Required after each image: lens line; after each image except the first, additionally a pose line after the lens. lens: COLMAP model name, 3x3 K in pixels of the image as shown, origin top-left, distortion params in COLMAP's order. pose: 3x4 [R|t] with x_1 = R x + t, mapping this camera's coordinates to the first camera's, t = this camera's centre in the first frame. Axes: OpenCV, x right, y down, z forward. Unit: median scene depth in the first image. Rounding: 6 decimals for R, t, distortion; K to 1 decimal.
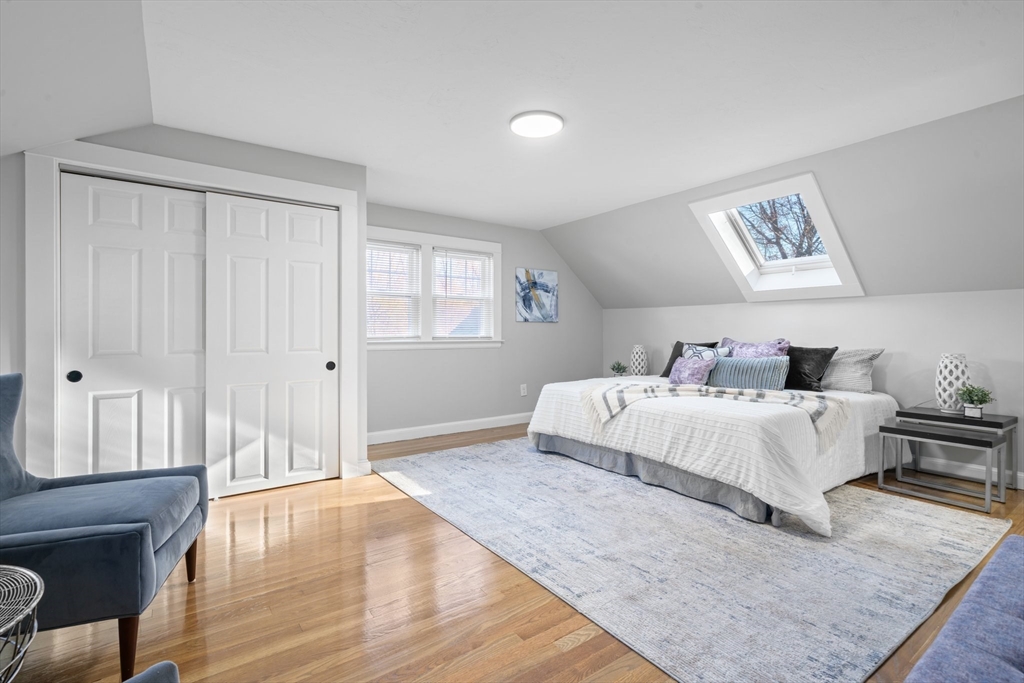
lens RADIAL K [[485.7, 0, 516.1], [0, 485.7, 335.7], [0, 0, 1]] dist [0.001227, -0.000306]
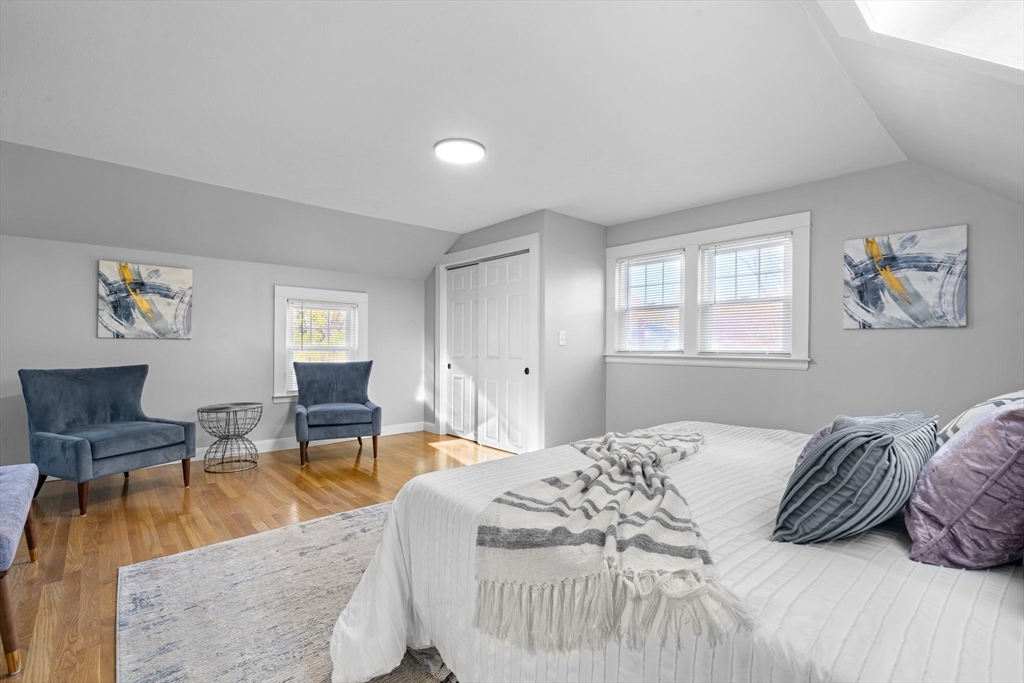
lens RADIAL K [[485.7, 0, 513.1], [0, 485.7, 342.9], [0, 0, 1]] dist [0.001227, -0.000306]
pose [[0.071152, -0.004072, -0.997457, 0.568074], [-0.010539, 0.999933, -0.004834, -0.004507], [0.997410, 0.010856, 0.071104, 0.530556]]
